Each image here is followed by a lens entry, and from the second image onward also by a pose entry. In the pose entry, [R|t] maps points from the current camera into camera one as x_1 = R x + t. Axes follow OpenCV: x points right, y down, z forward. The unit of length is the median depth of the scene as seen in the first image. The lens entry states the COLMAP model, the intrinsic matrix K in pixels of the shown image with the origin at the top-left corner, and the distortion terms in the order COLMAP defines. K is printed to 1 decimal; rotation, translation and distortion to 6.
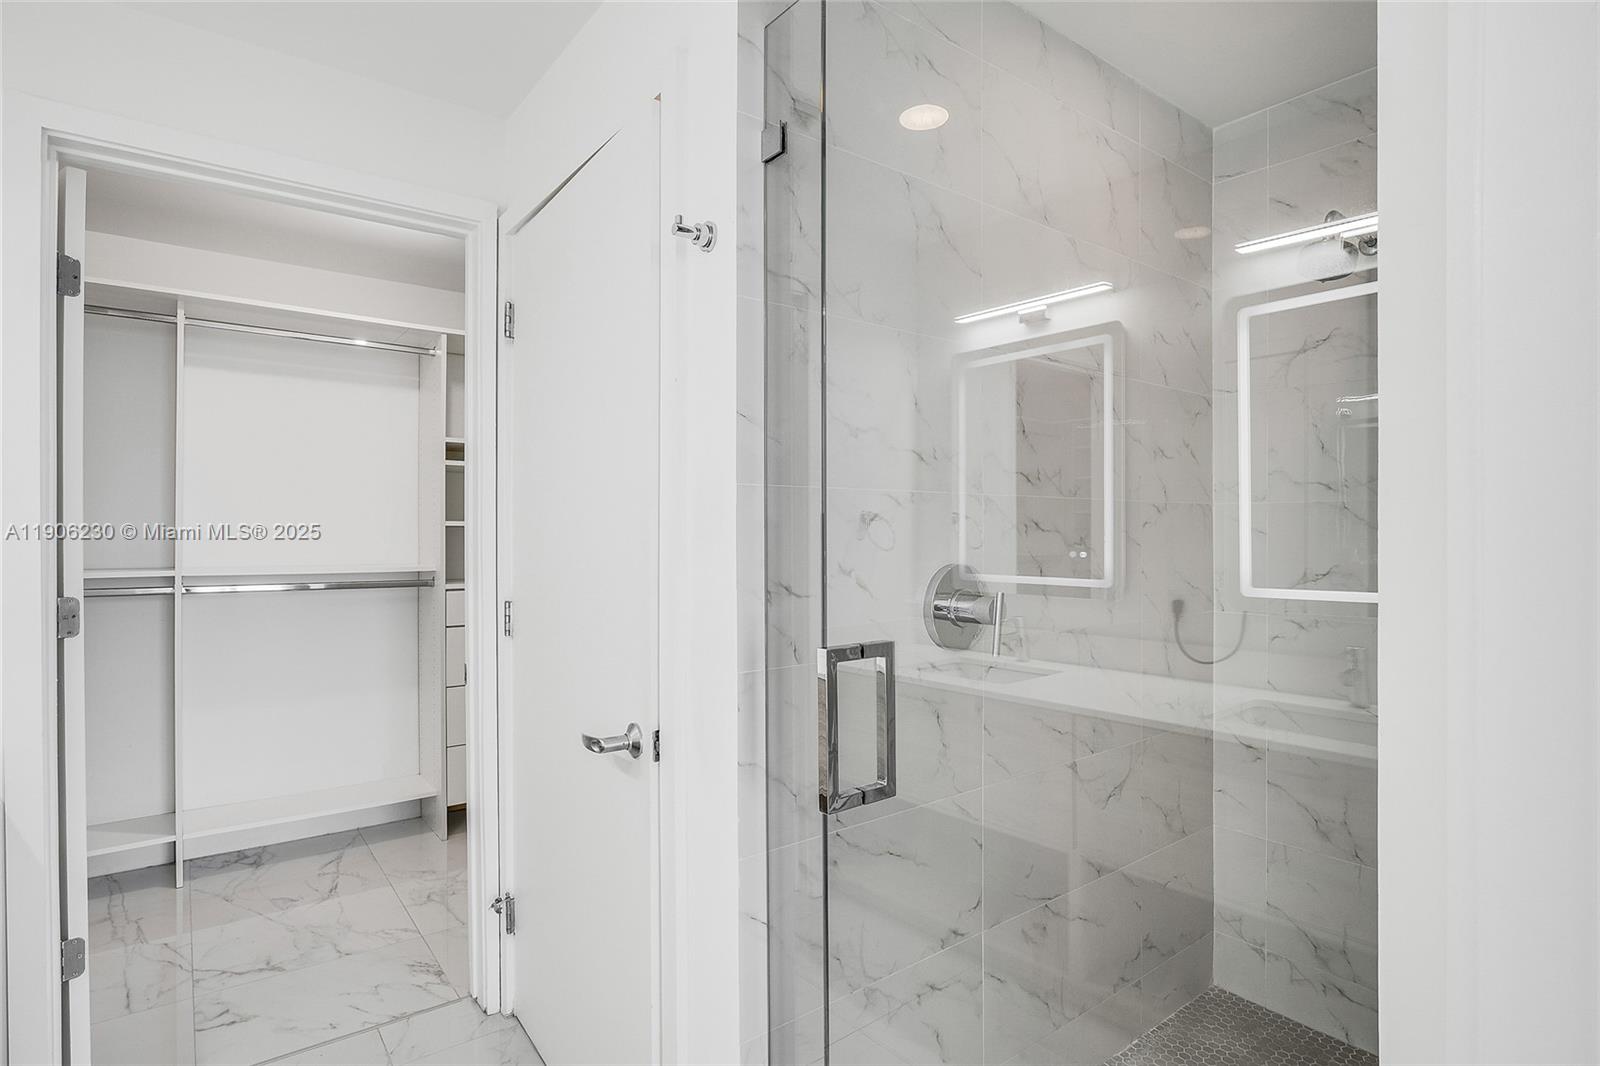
lens RADIAL K [[804.0, 0, 795.1], [0, 804.0, 525.9], [0, 0, 1]] dist [-0.019250, 0.001102]
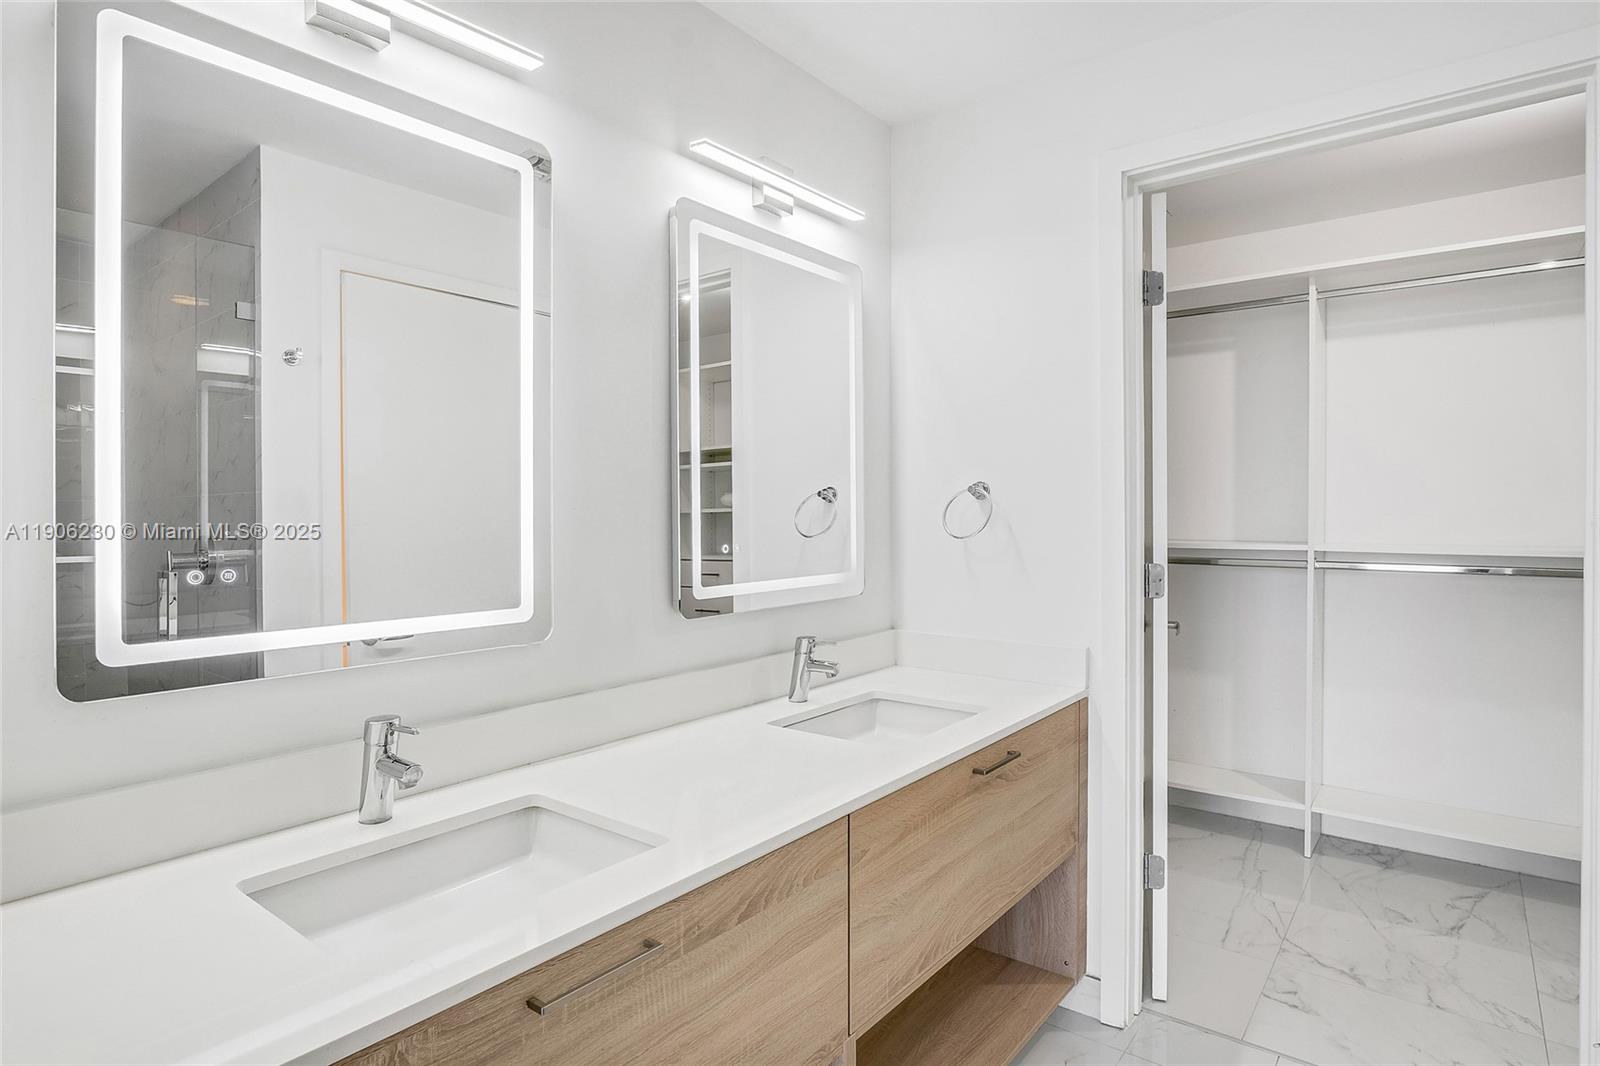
lens RADIAL K [[841.3, 0, 803.9], [0, 841.3, 518.2], [0, 0, 1]] dist [-0.003909, 0.000028]
pose [[0.277113, 0.004858, -0.960825, 0.081523], [0.015120, 0.999841, 0.009416, 0.001967], [0.960718, -0.017137, 0.276995, 0.094093]]
